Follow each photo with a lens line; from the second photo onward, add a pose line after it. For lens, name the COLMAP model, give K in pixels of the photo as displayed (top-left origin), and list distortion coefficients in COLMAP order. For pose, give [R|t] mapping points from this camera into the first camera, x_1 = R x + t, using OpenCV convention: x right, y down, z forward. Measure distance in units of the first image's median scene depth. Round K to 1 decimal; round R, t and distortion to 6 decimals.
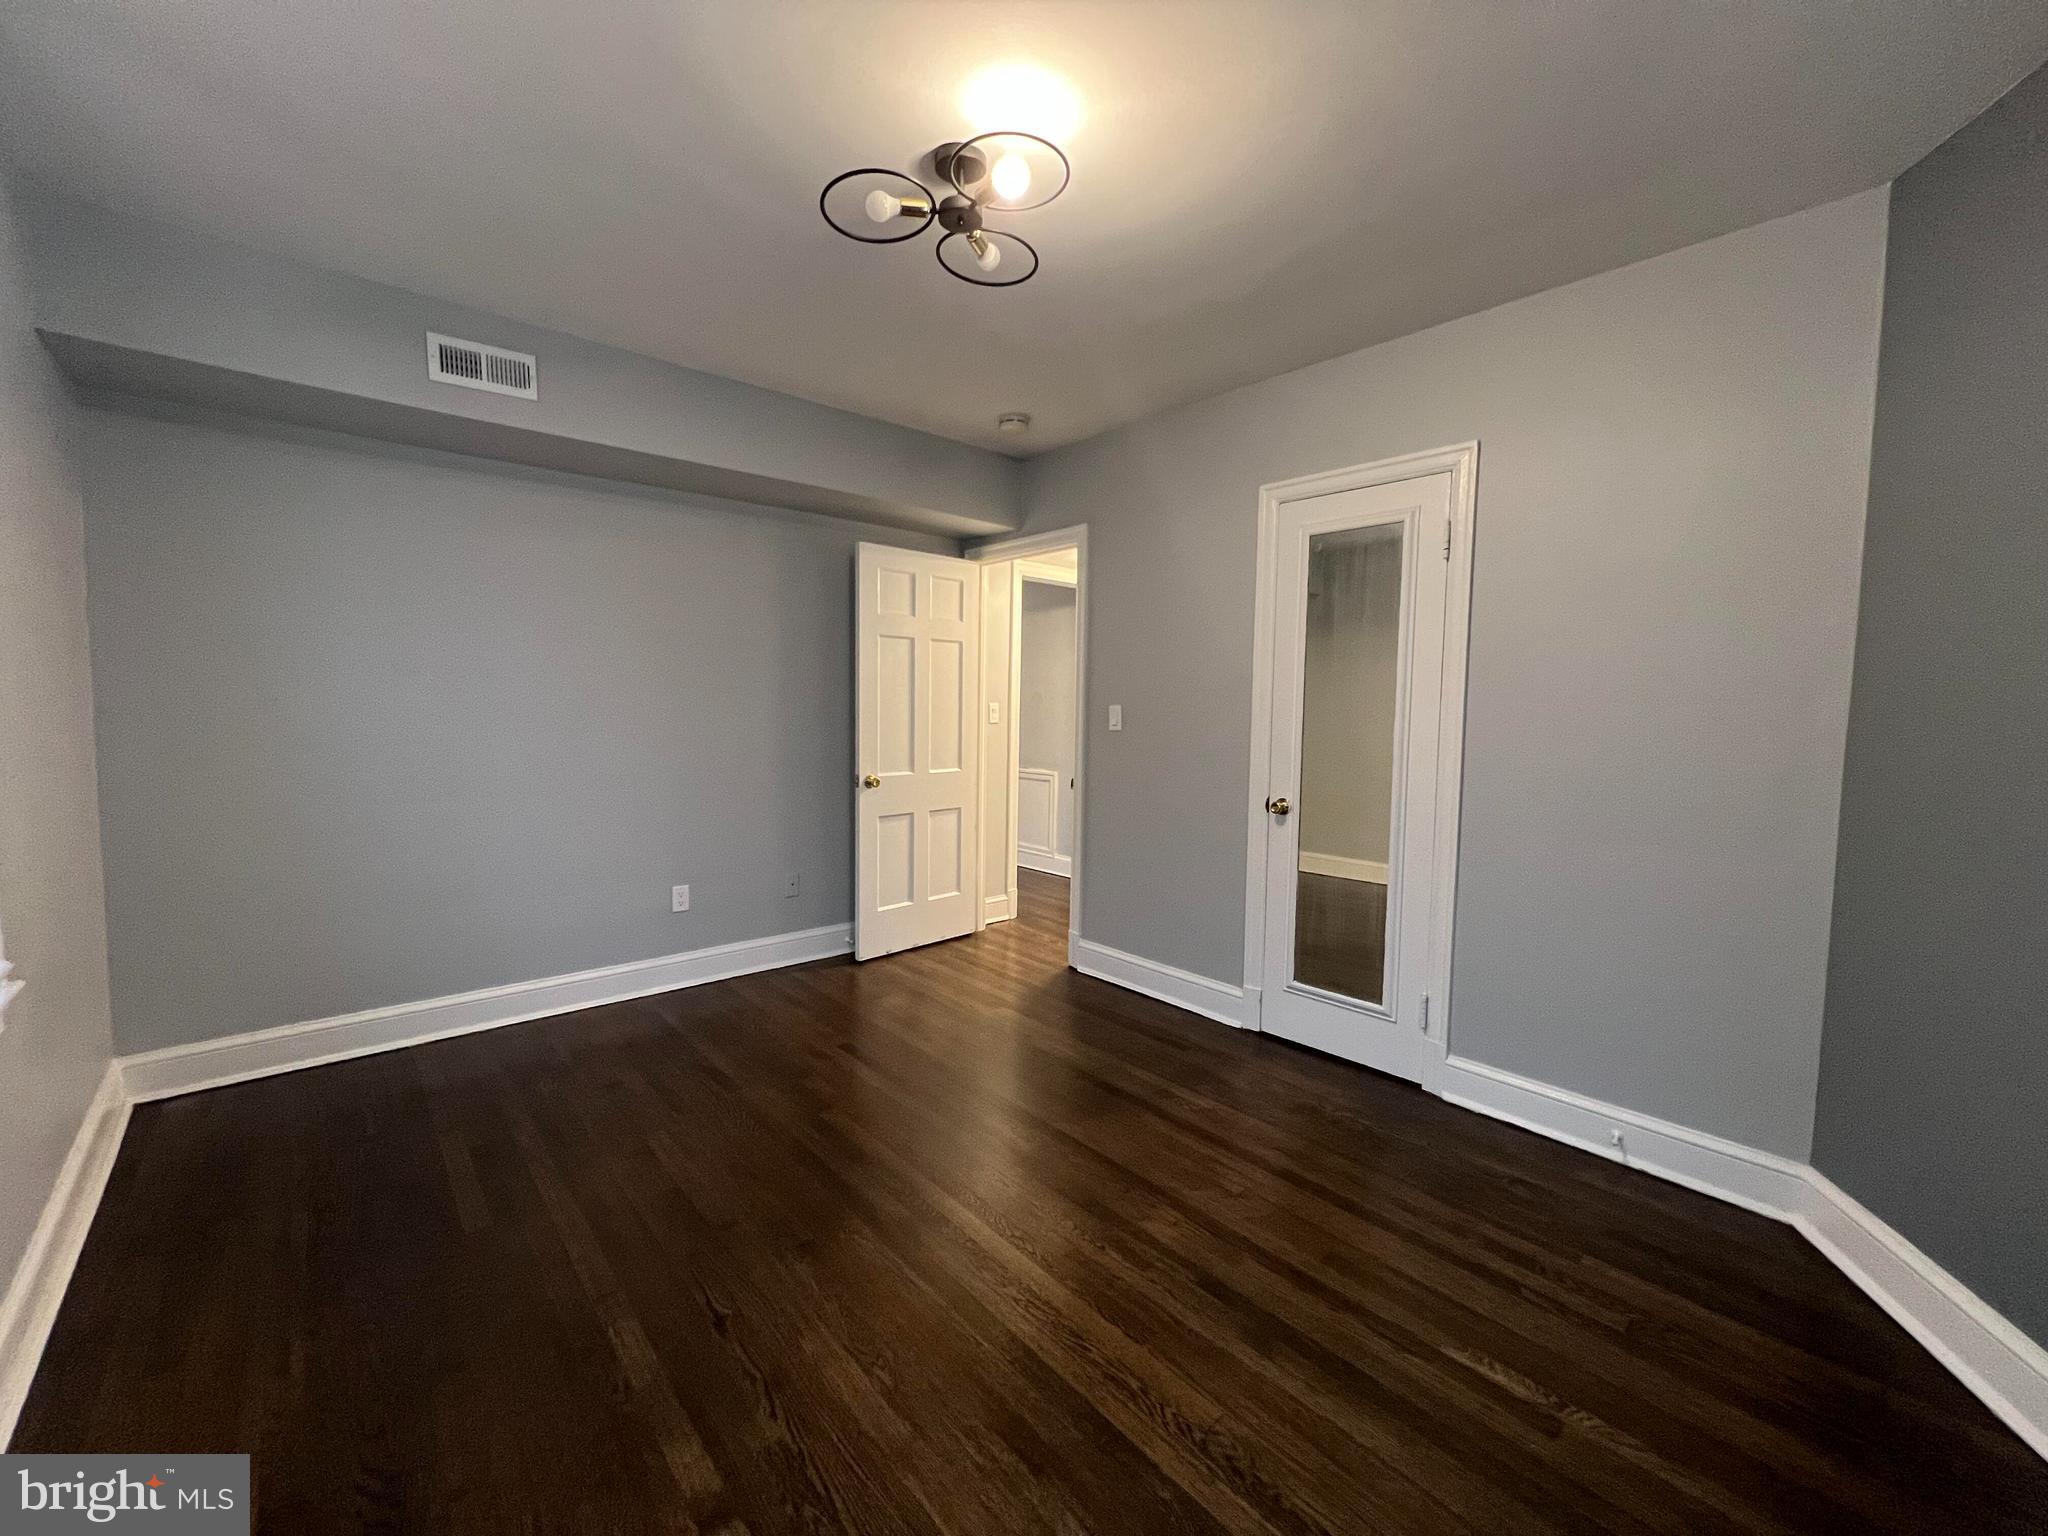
lens RADIAL K [[816.1, 0, 1018.3], [0, 816.1, 757.8], [0, 0, 1]] dist [0.000856, -0.000644]
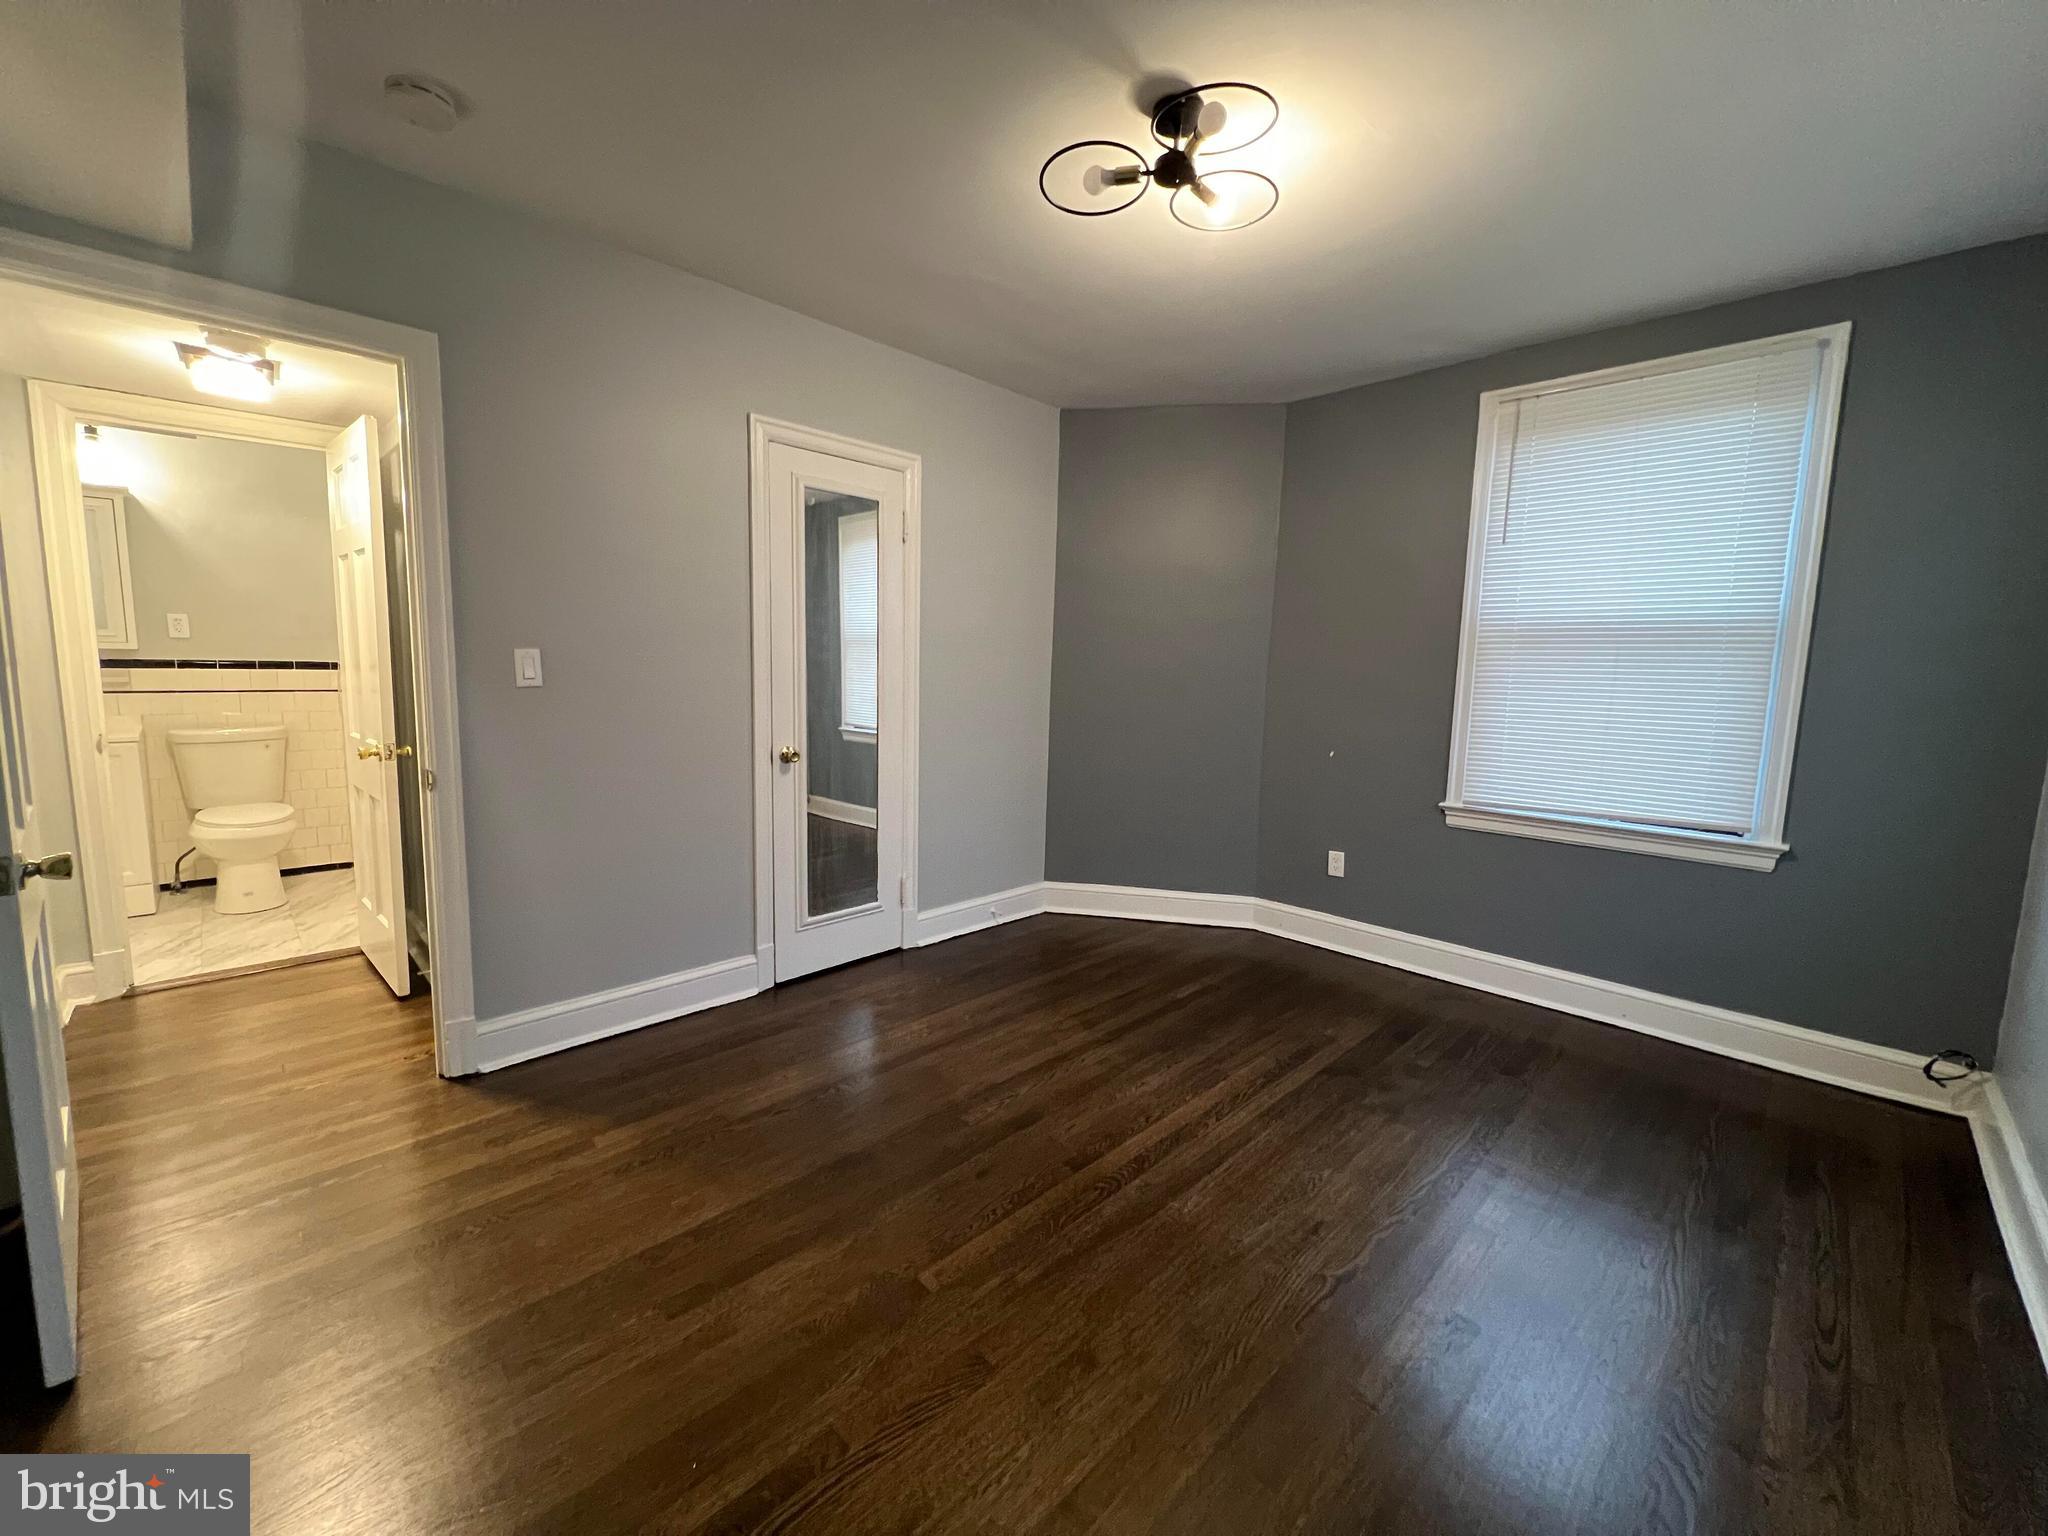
lens RADIAL K [[816.1, 0, 1018.3], [0, 816.1, 757.8], [0, 0, 1]] dist [0.000856, -0.000644]
pose [[-0.061662, -0.129899, 0.989608, -0.720957], [0.040412, 0.990357, 0.132515, -0.061184], [-0.997279, 0.048164, -0.055818, 0.811337]]
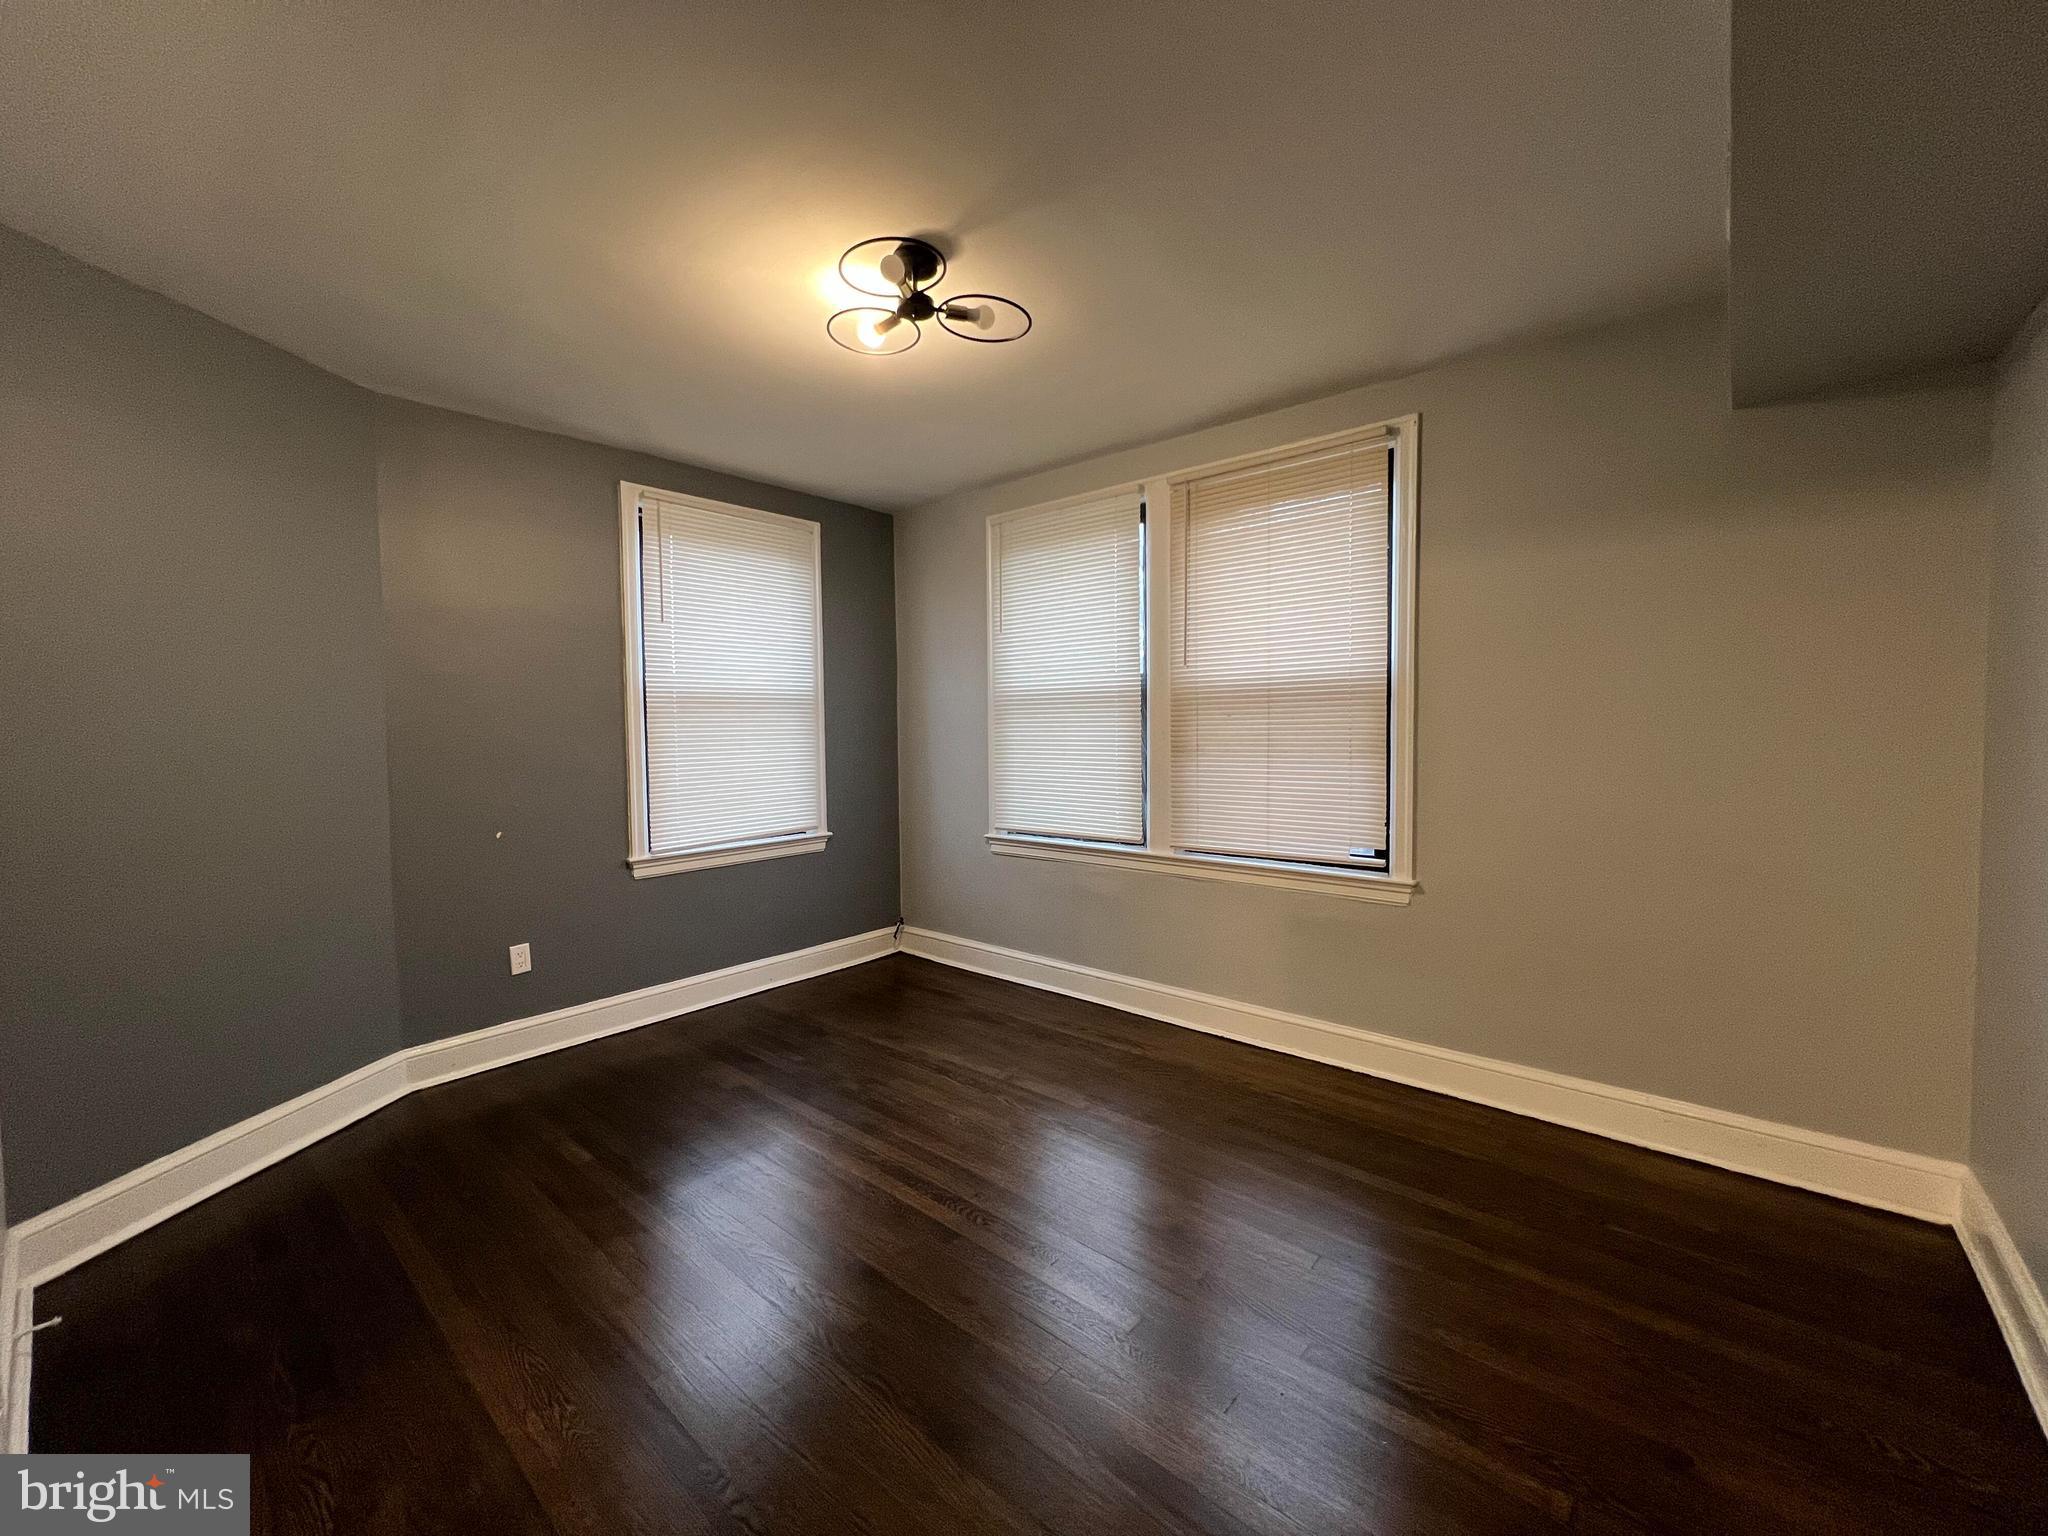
lens RADIAL K [[816.1, 0, 1018.3], [0, 816.1, 757.8], [0, 0, 1]] dist [0.000856, -0.000644]
pose [[-0.990698, 0.001173, -0.136077, -0.032836], [-0.013225, 0.994400, 0.104856, -0.103513], [0.135438, 0.105680, -0.985134, 1.400845]]
